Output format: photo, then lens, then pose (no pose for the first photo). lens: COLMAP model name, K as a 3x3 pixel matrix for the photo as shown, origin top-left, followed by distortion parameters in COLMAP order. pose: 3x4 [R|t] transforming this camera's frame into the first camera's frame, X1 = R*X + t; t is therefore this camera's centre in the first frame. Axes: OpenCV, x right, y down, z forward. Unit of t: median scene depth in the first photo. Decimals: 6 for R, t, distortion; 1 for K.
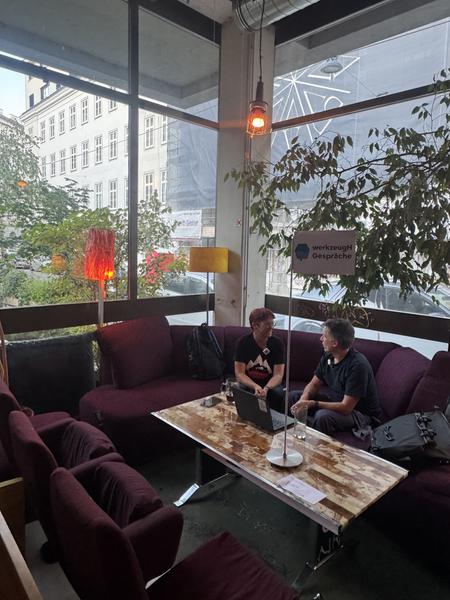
lens RADIAL K [[410.3, 0, 224.8], [0, 410.3, 291.9], [0, 0, 1]] dist [-0.006547, -0.002062]
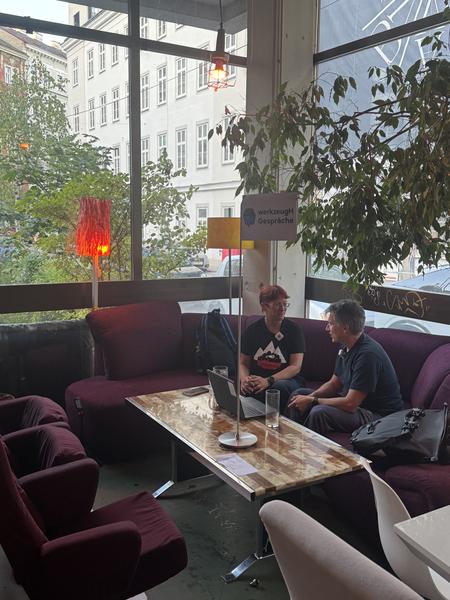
lens RADIAL K [[608.4, 0, 225.0], [0, 608.4, 300.0], [0, 0, 1]] dist [0.174588, -0.419131]
pose [[0.977111, 0.010548, -0.212468, 0.299177], [-0.006891, 0.999815, 0.017946, 0.046156], [0.212618, -0.016071, 0.977003, -0.262392]]
